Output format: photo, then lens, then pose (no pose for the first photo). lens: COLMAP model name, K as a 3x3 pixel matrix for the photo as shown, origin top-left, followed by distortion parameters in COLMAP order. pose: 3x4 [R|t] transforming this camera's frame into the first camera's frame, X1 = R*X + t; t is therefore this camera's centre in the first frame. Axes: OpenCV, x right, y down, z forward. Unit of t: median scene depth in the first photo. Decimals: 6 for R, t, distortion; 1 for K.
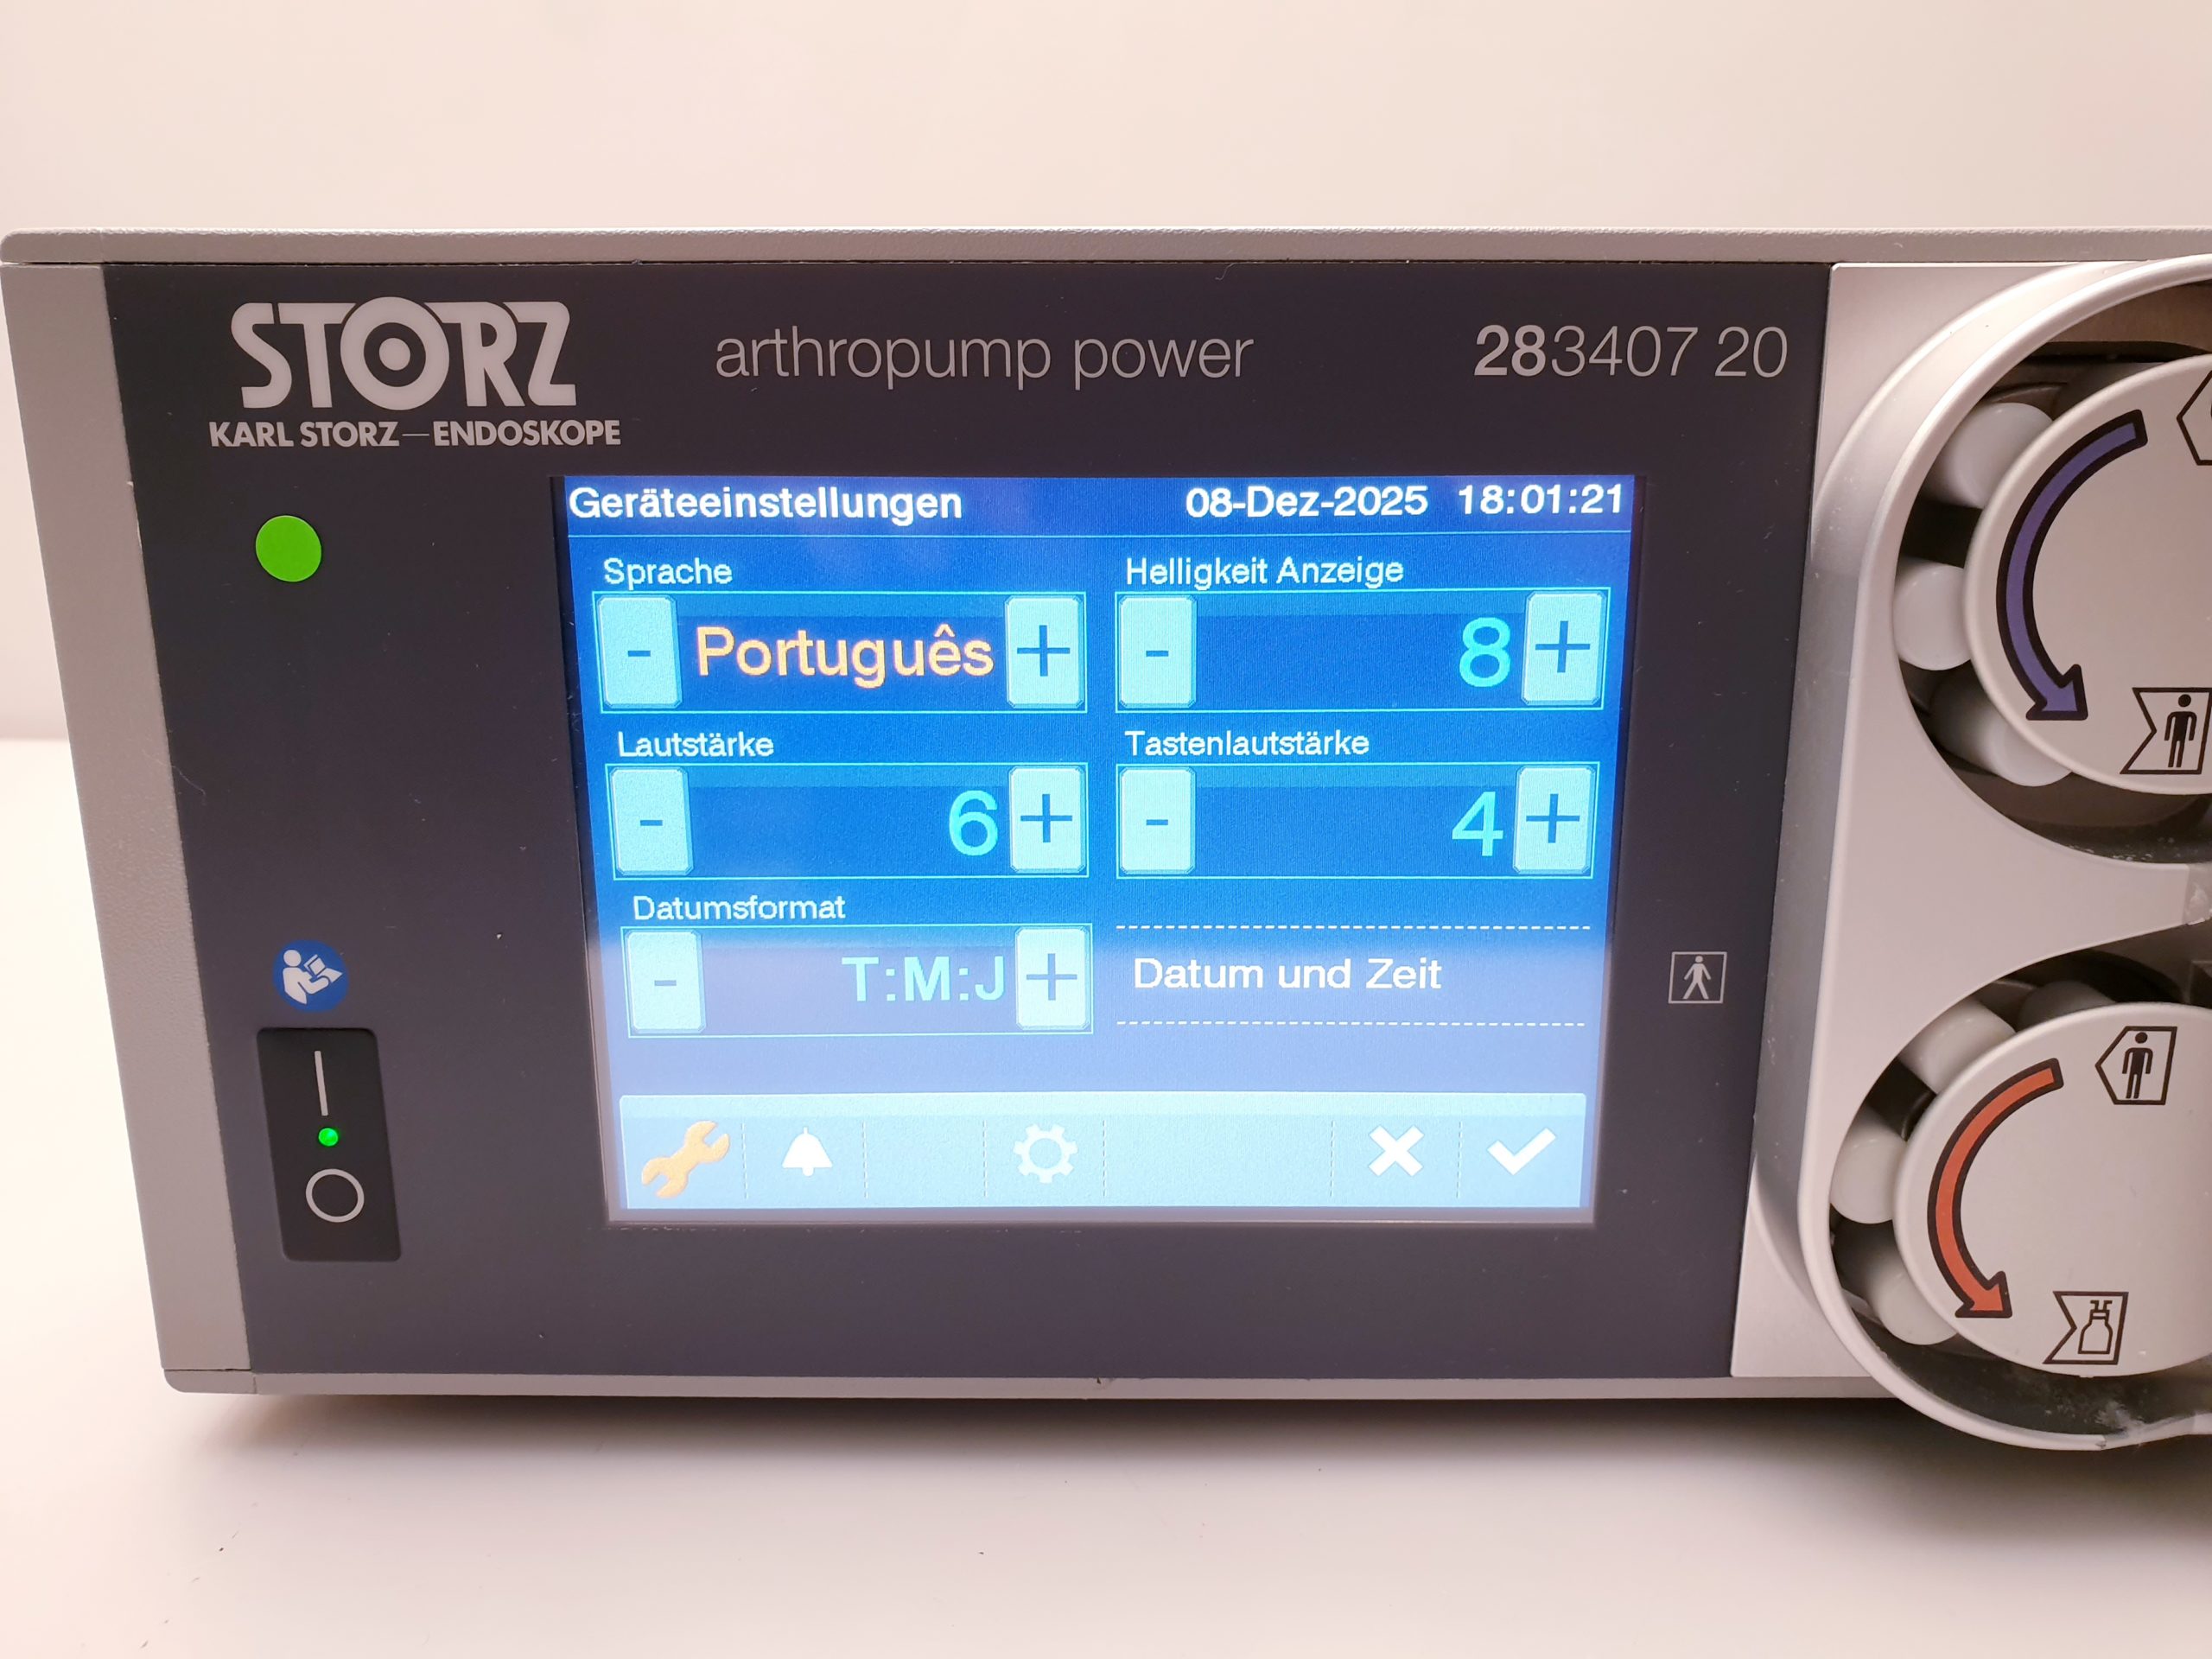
lens RADIAL K [[1679.0, 0, 1116.1], [0, 1679.0, 800.1], [0, 0, 1]] dist [-0.041985, 0.045814]
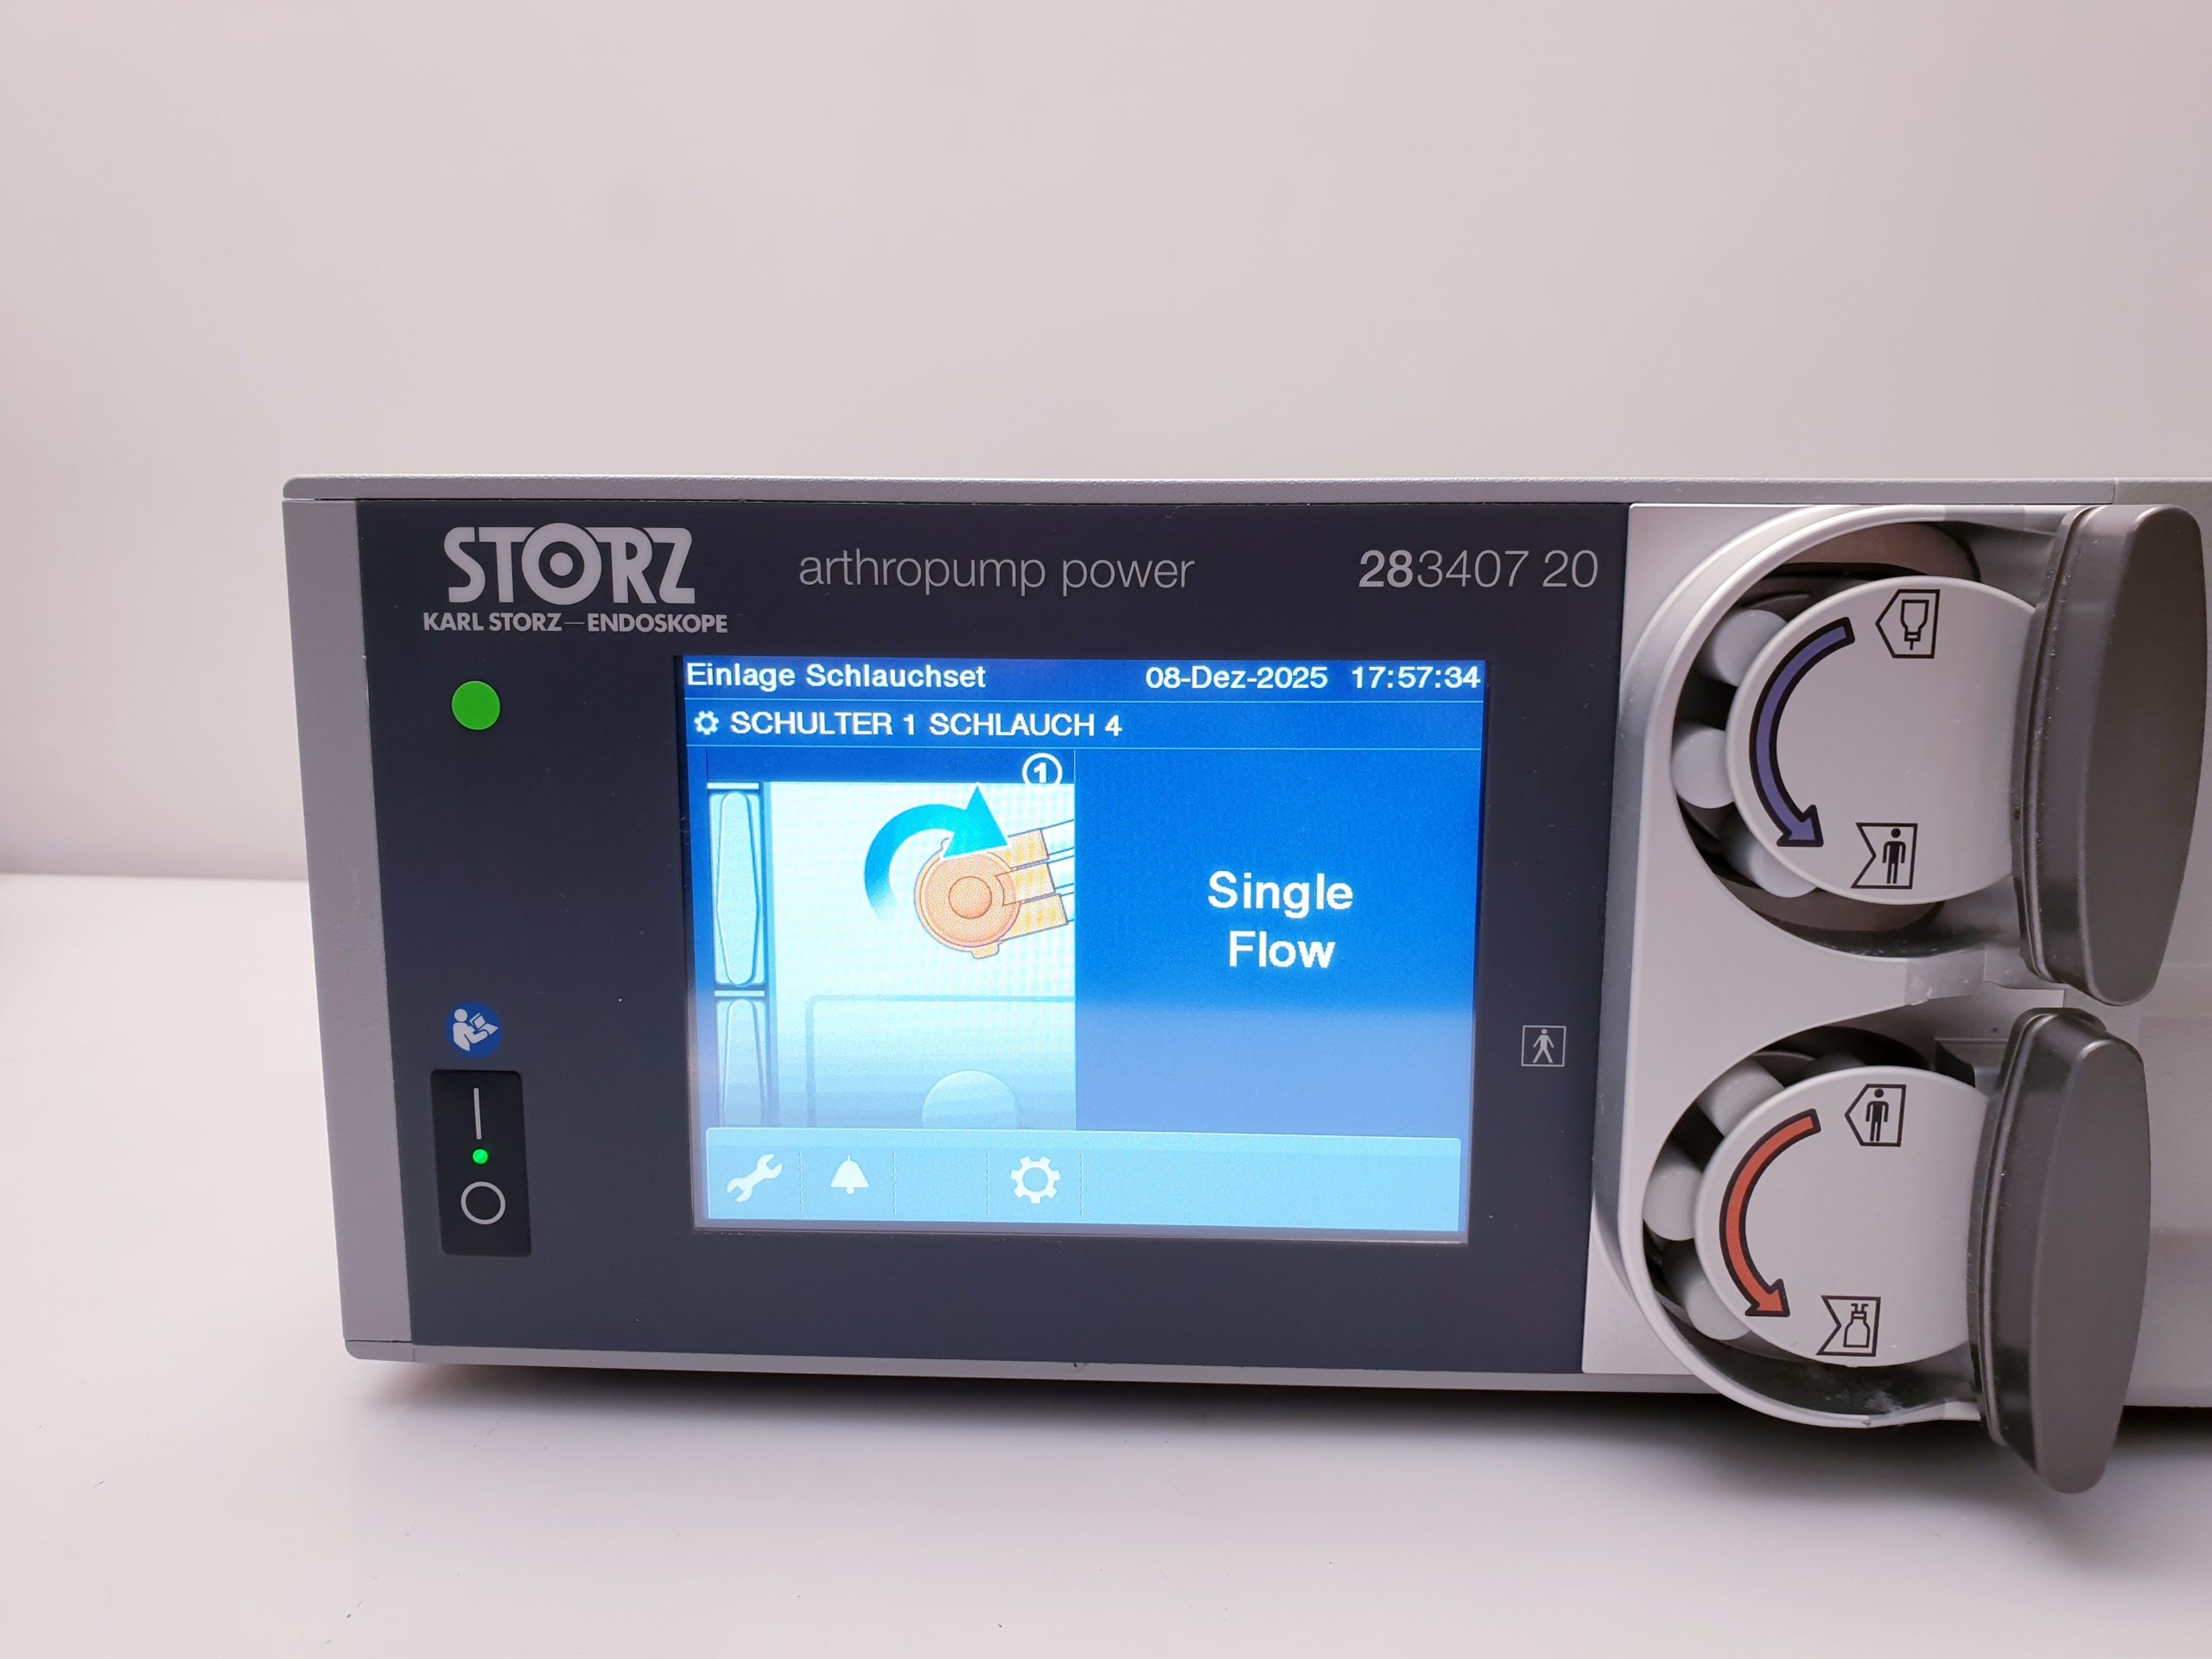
lens RADIAL K [[1702.5, 0, 1079.9], [0, 1702.5, 823.4], [0, 0, 1]] dist [0.110162, -0.315822]
pose [[0.999305, 0.010538, -0.035766, 0.039423], [-0.012863, 0.997776, -0.065407, 0.027885], [0.034997, 0.065821, 0.997218, -0.354784]]
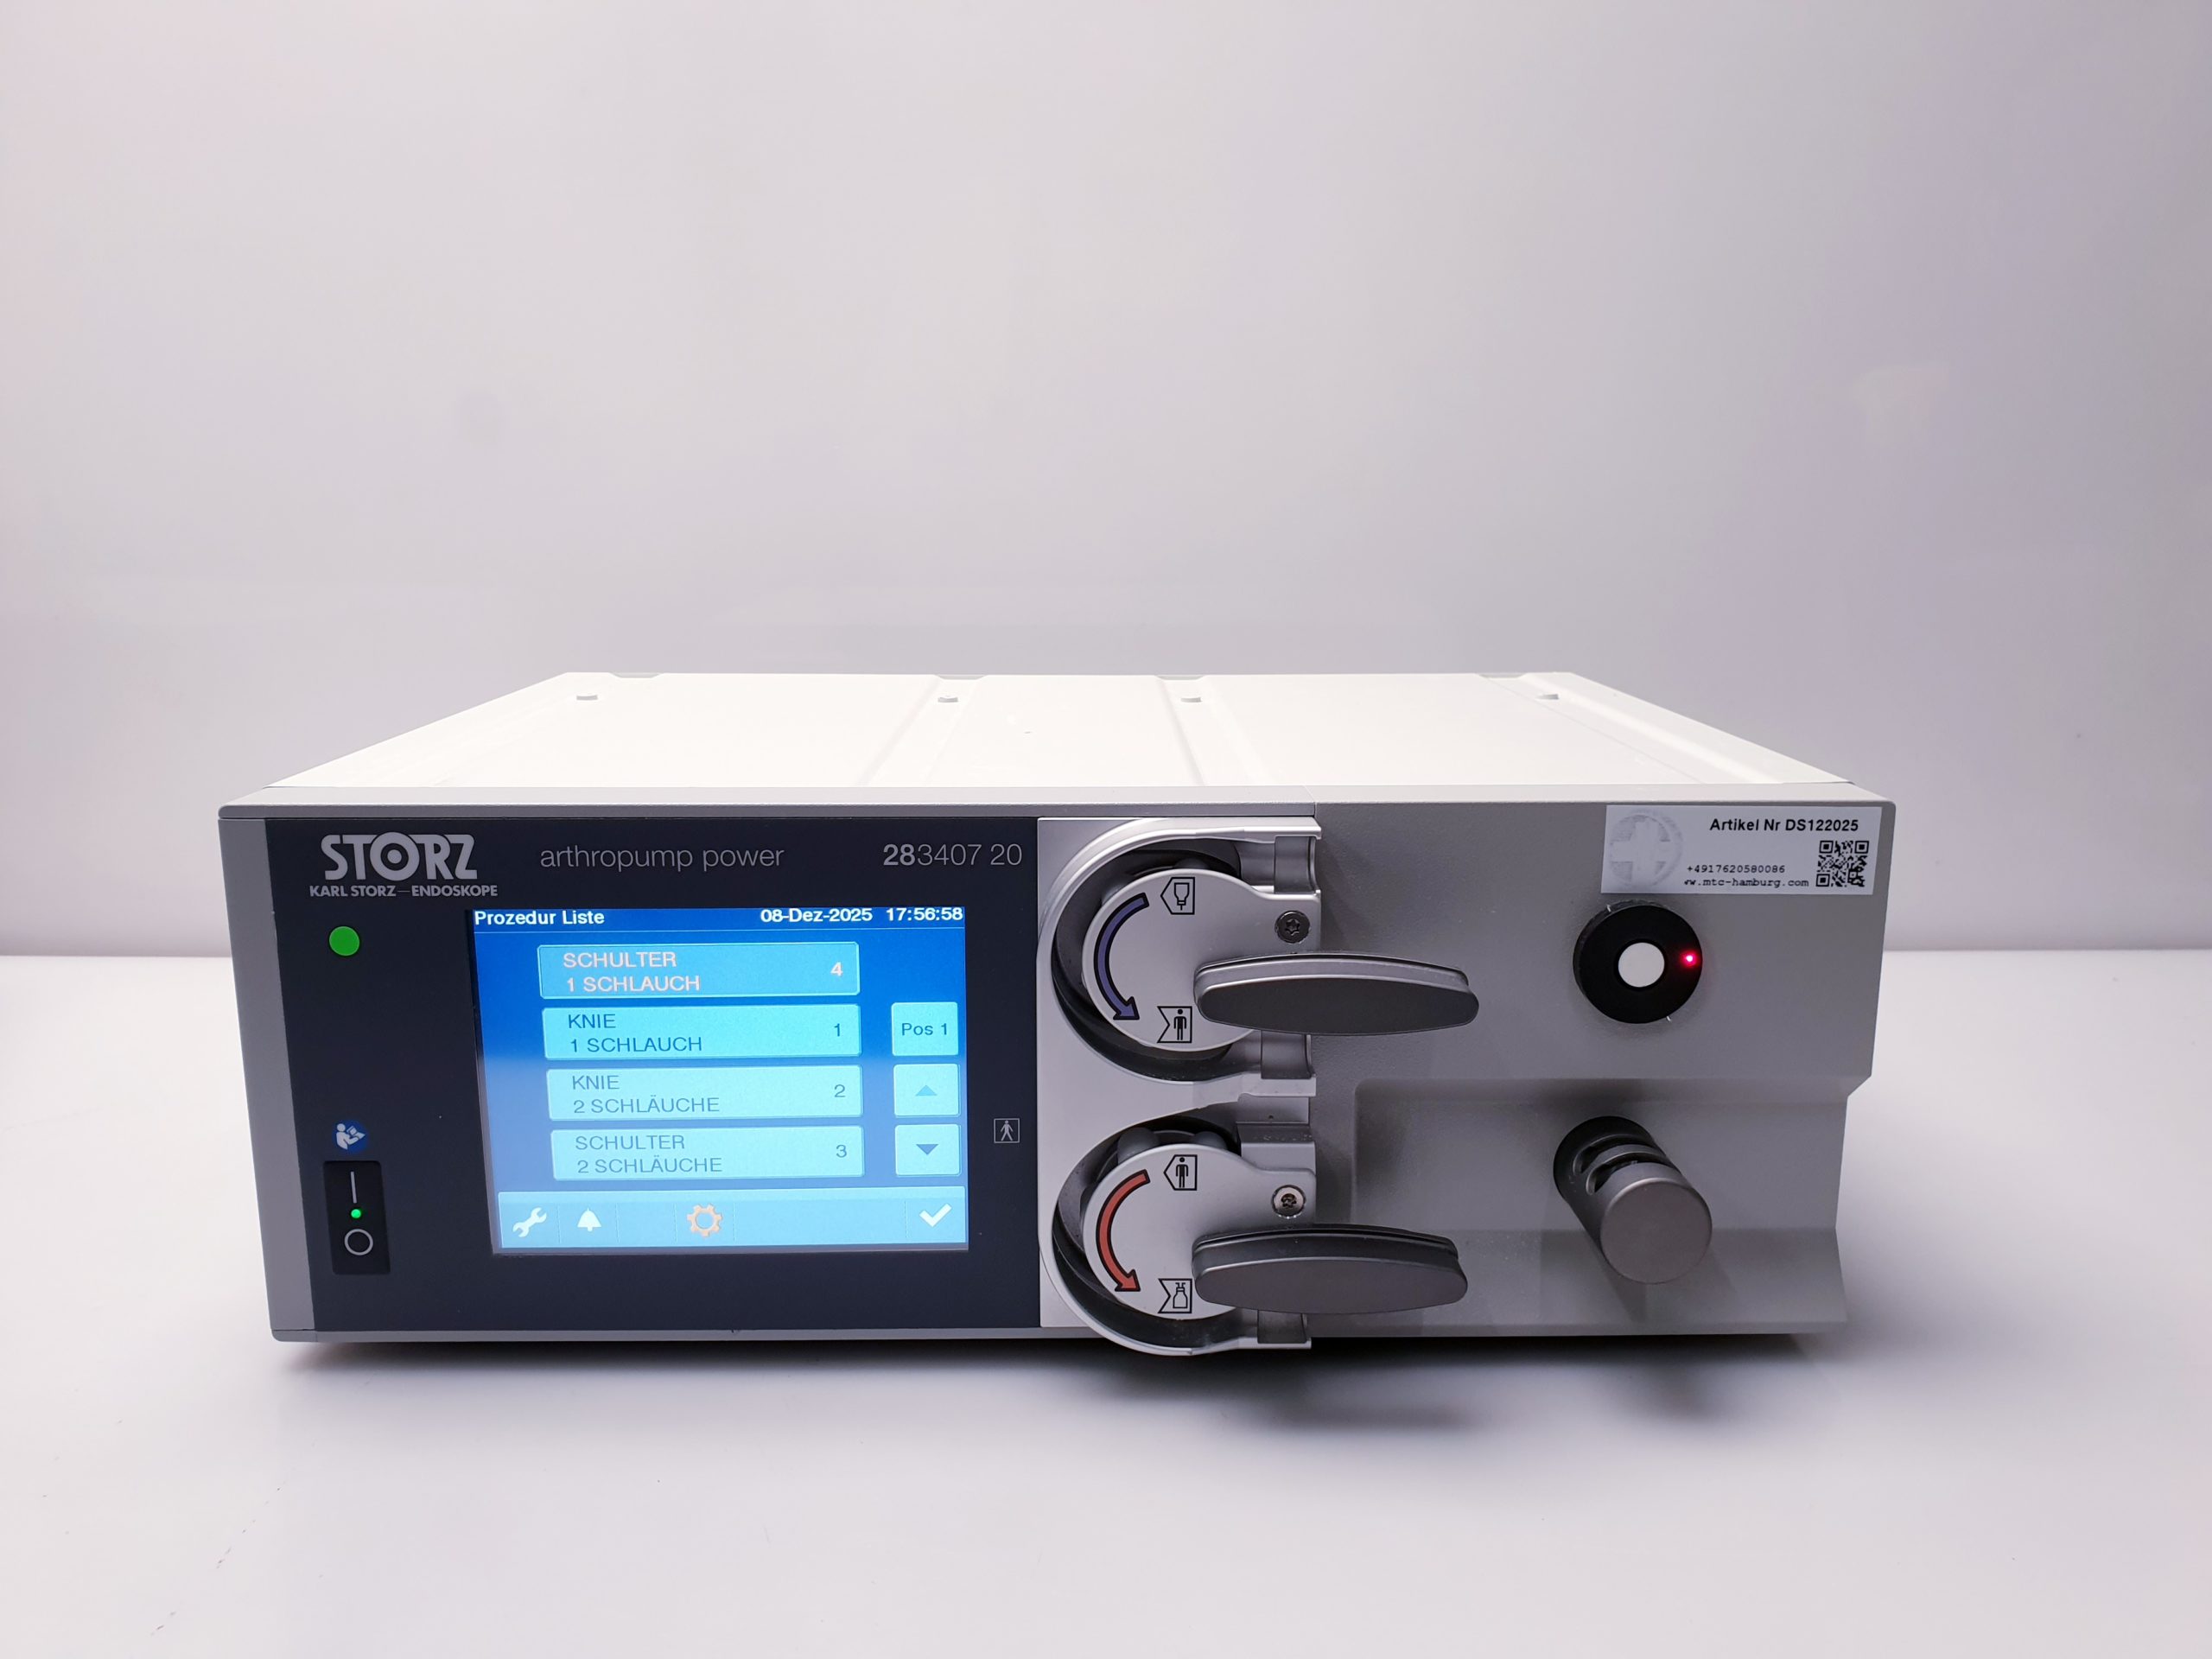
lens RADIAL K [[1627.5, 0, 1088.9], [0, 1627.5, 823.7], [0, 0, 1]] dist [0.107757, -0.354487]
pose [[0.999737, -0.003631, 0.022636, 0.428631], [0.004716, 0.998833, -0.048059, -0.195970], [-0.022435, 0.048153, 0.998588, -1.168526]]
